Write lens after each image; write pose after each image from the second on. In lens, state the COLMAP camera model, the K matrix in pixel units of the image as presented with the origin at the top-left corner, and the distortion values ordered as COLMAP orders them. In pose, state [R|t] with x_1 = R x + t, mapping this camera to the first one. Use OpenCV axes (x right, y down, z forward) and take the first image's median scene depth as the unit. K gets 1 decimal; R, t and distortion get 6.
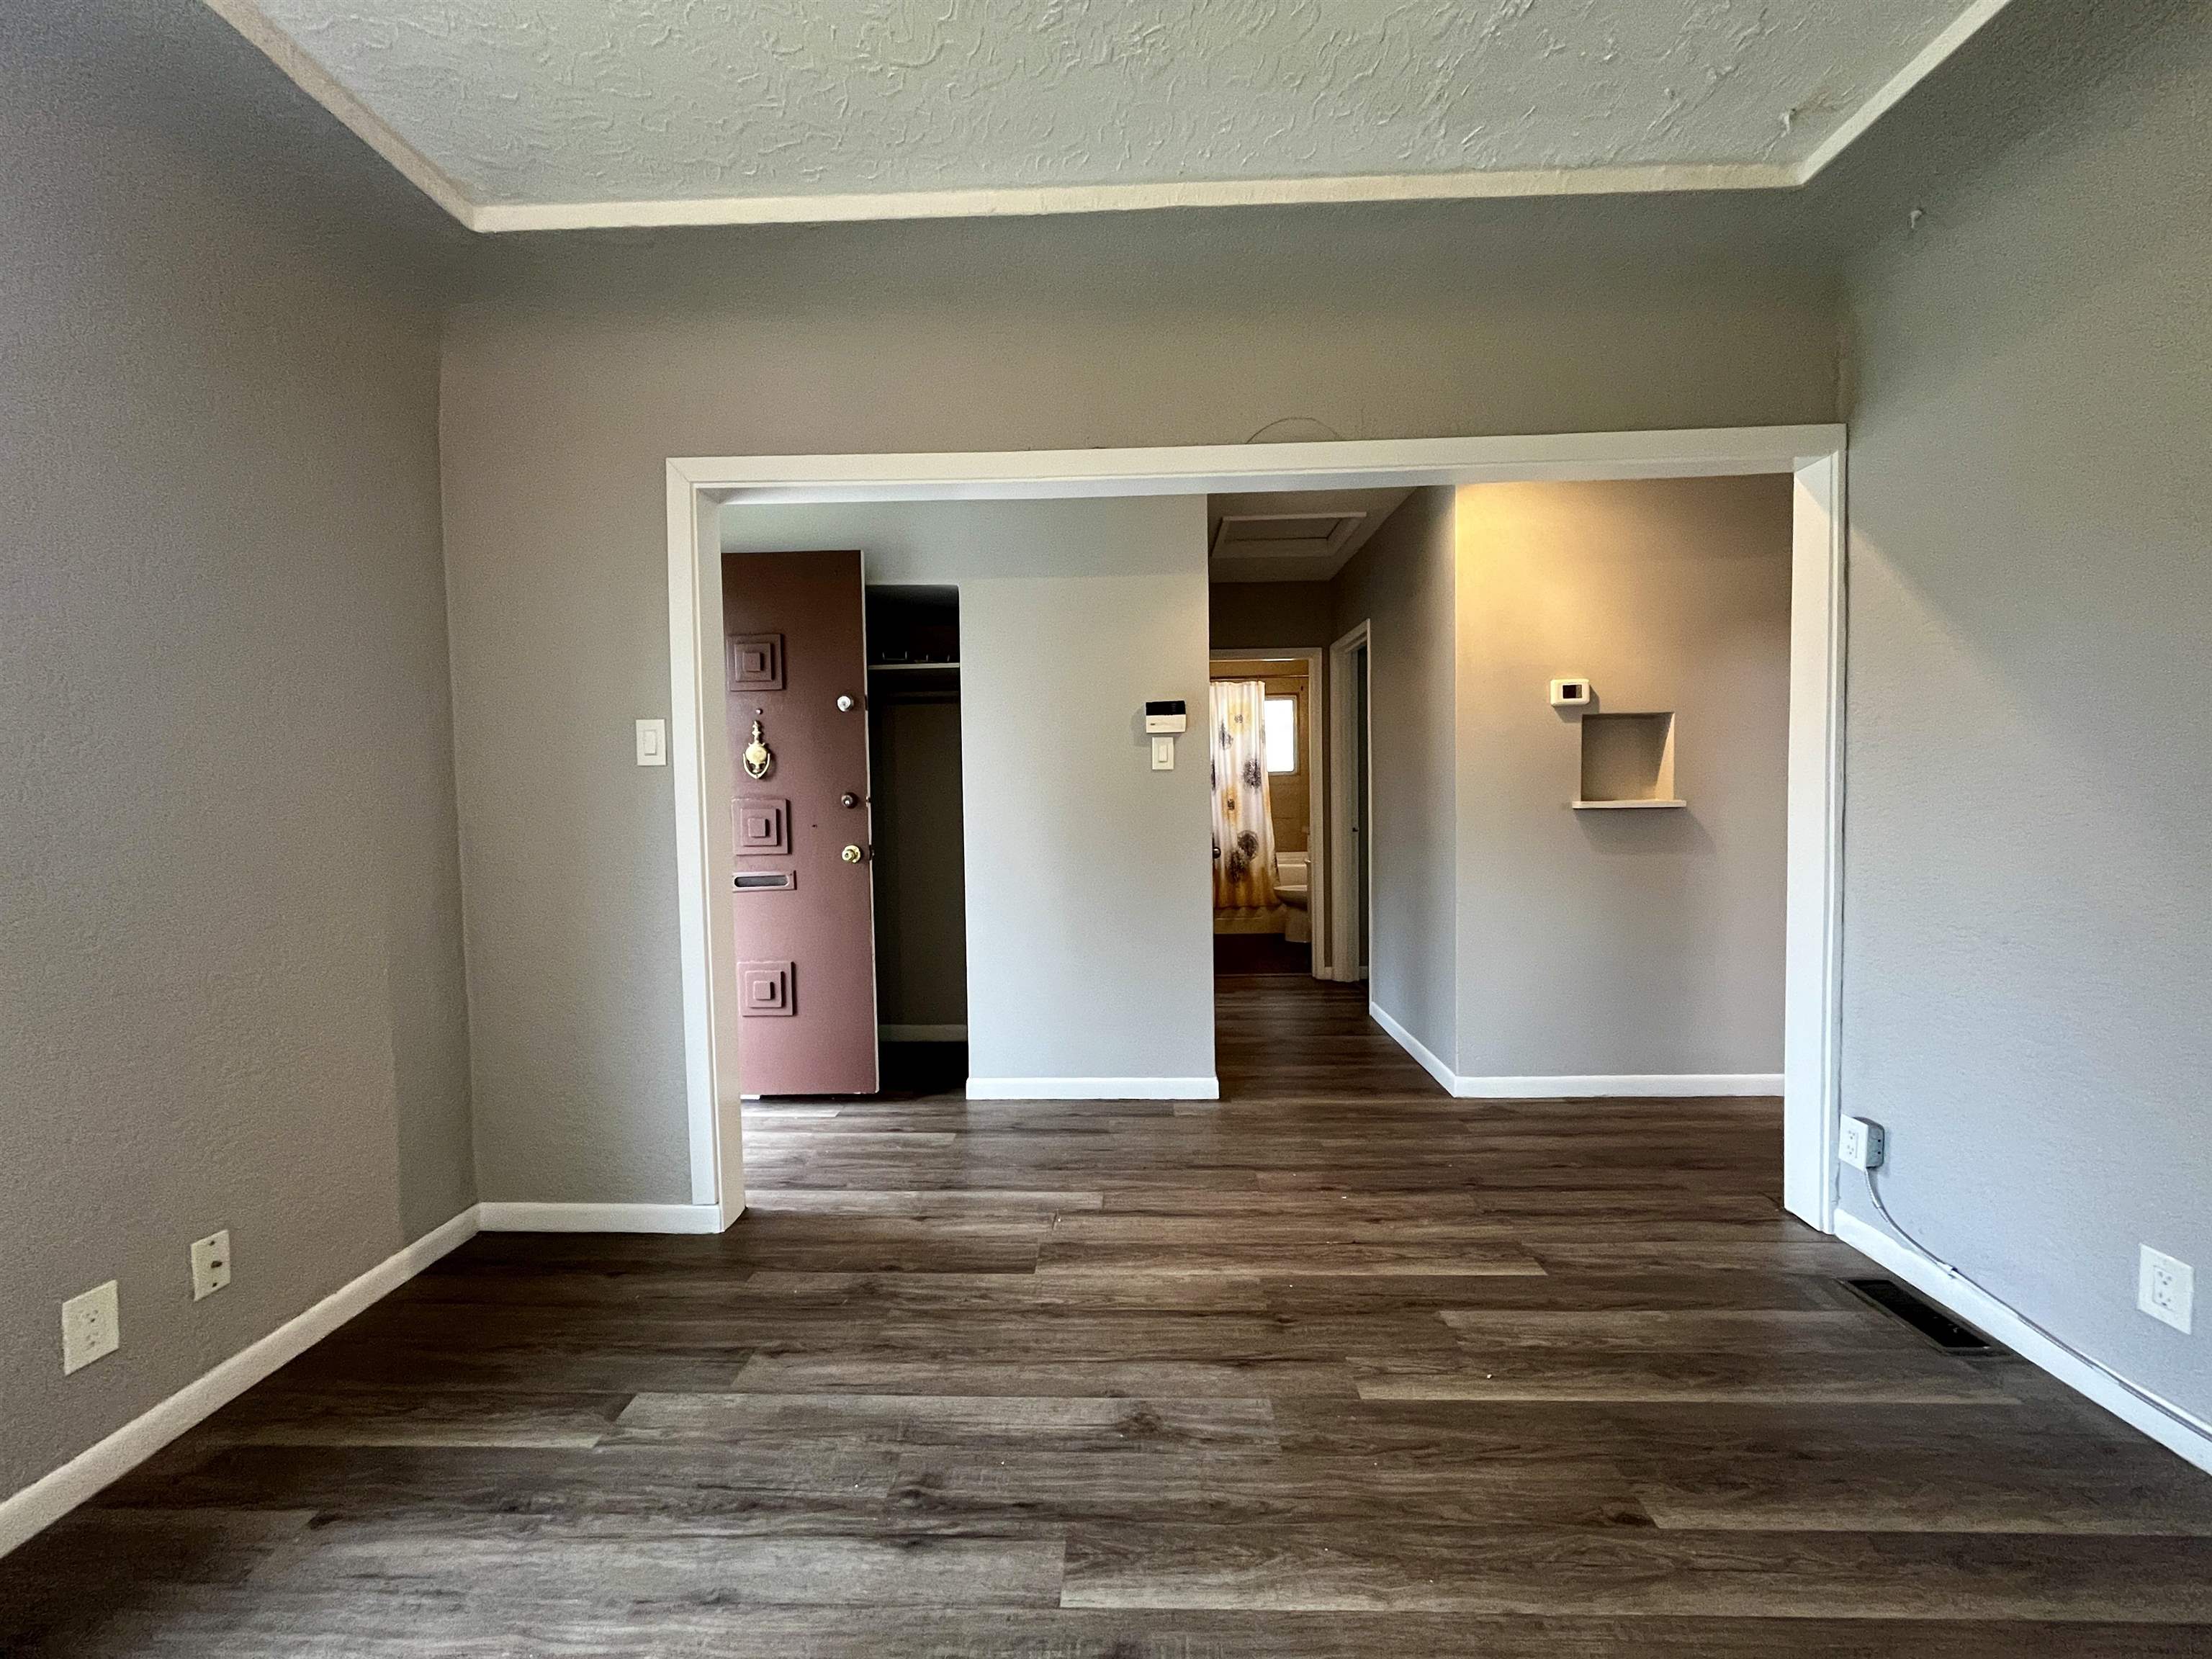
lens RADIAL K [[891.2, 0, 1108.5], [0, 891.2, 826.0], [0, 0, 1]] dist [-0.001226, -0.000375]
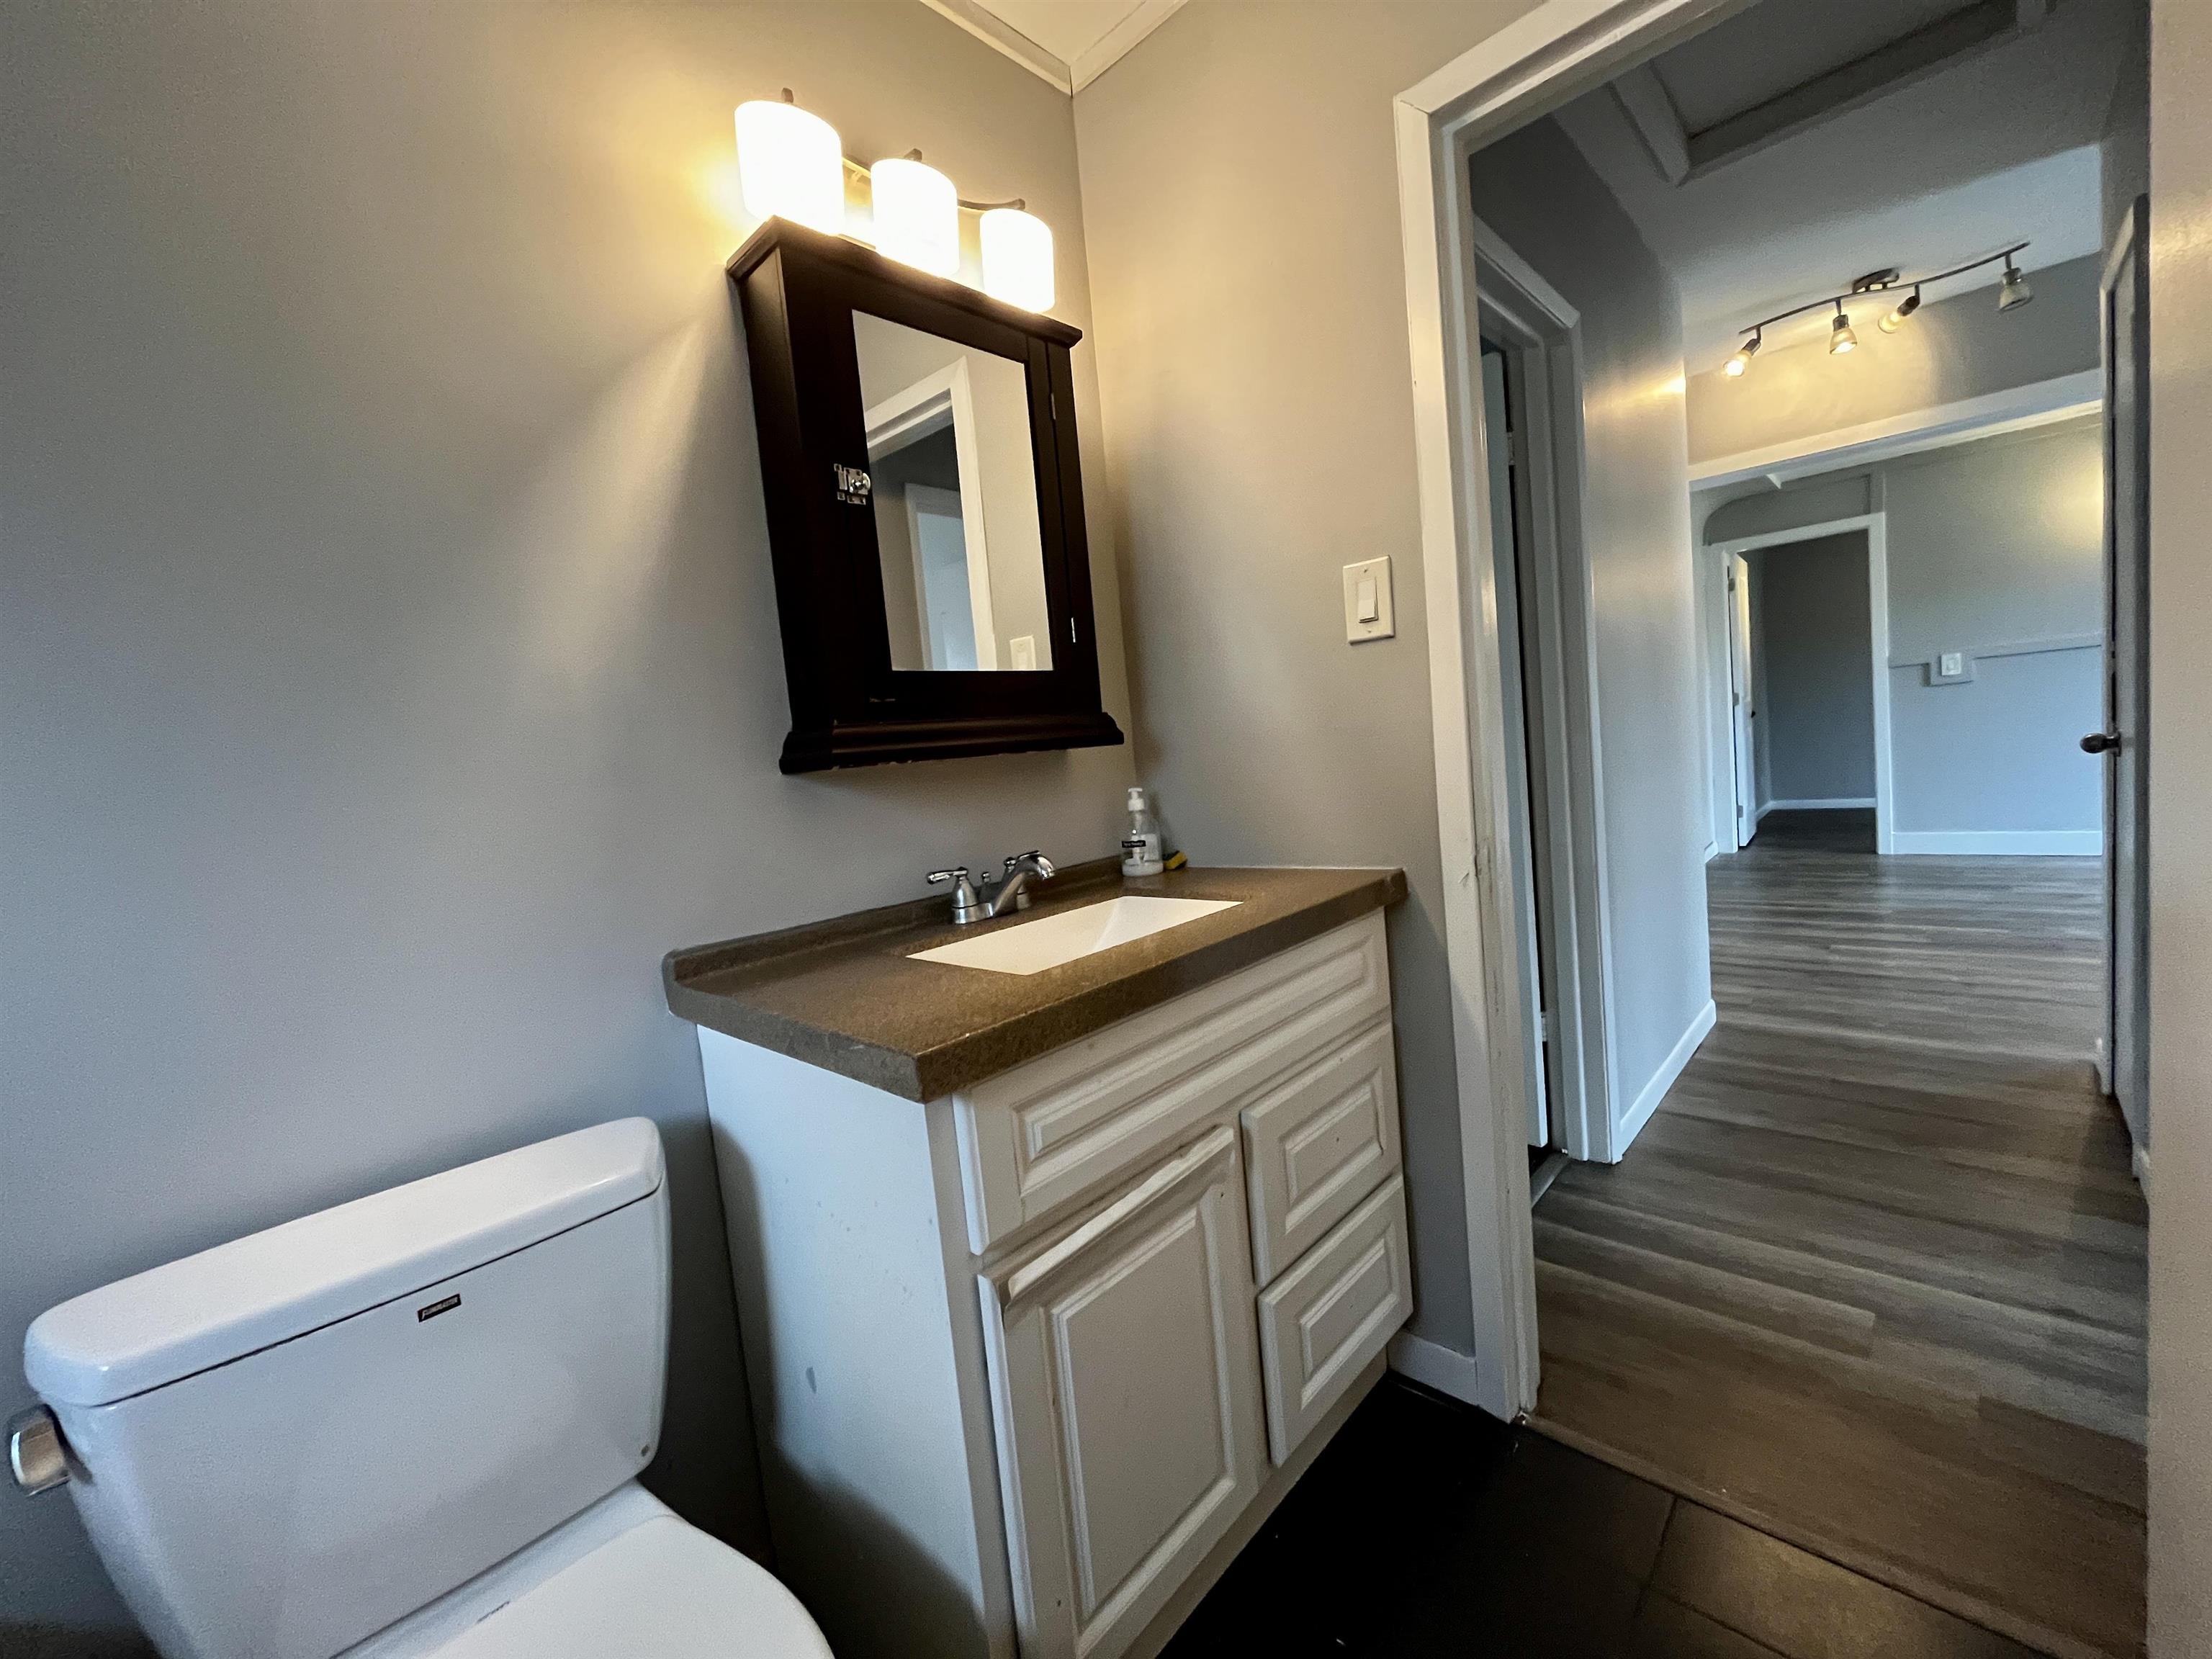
lens RADIAL K [[889.9, 0, 1105.9], [0, 889.9, 825.1], [0, 0, 1]] dist [-0.003889, -0.000179]
pose [[-0.739389, 0.033056, 0.672466, 0.366323], [0.136179, 0.985493, 0.101289, -0.111347], [-0.659362, 0.166467, -0.733164, 3.235880]]
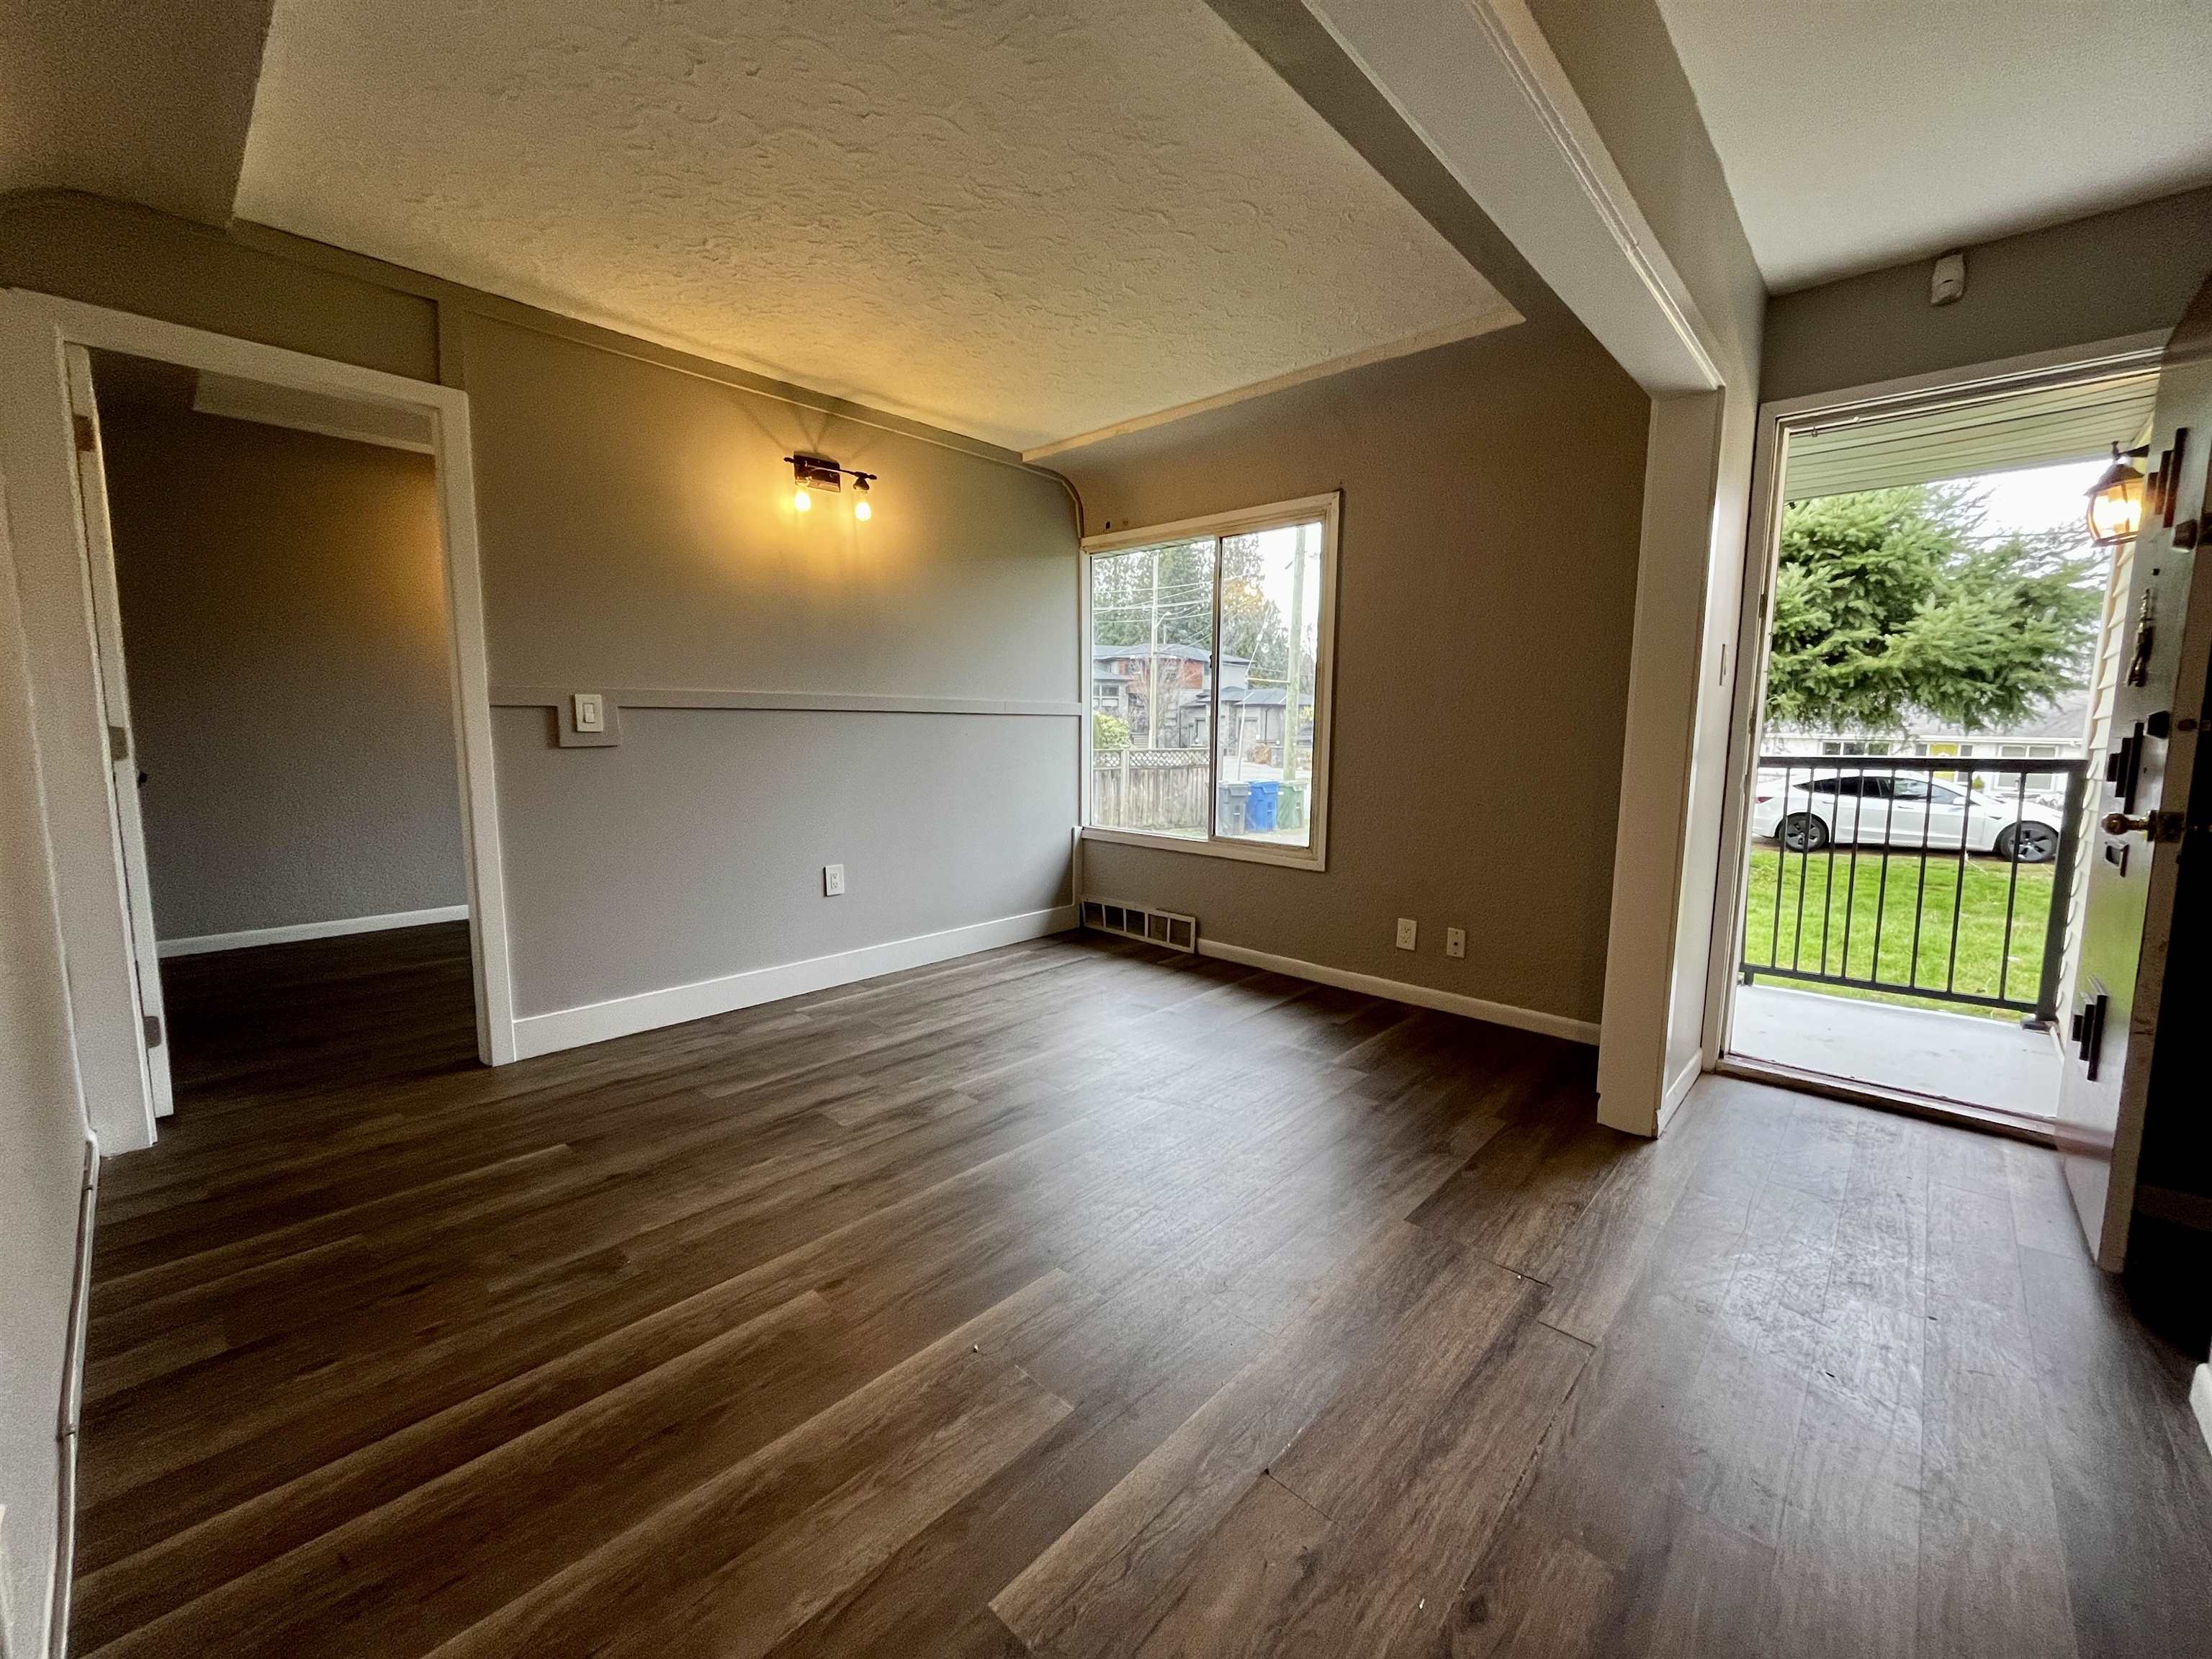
lens RADIAL K [[891.2, 0, 1108.5], [0, 891.2, 826.0], [0, 0, 1]] dist [-0.001226, -0.000375]
pose [[-0.654896, 0.098173, -0.749315, 0.808009], [-0.030688, 0.987254, 0.156168, -0.050568], [0.755096, 0.125269, -0.643535, 1.349401]]
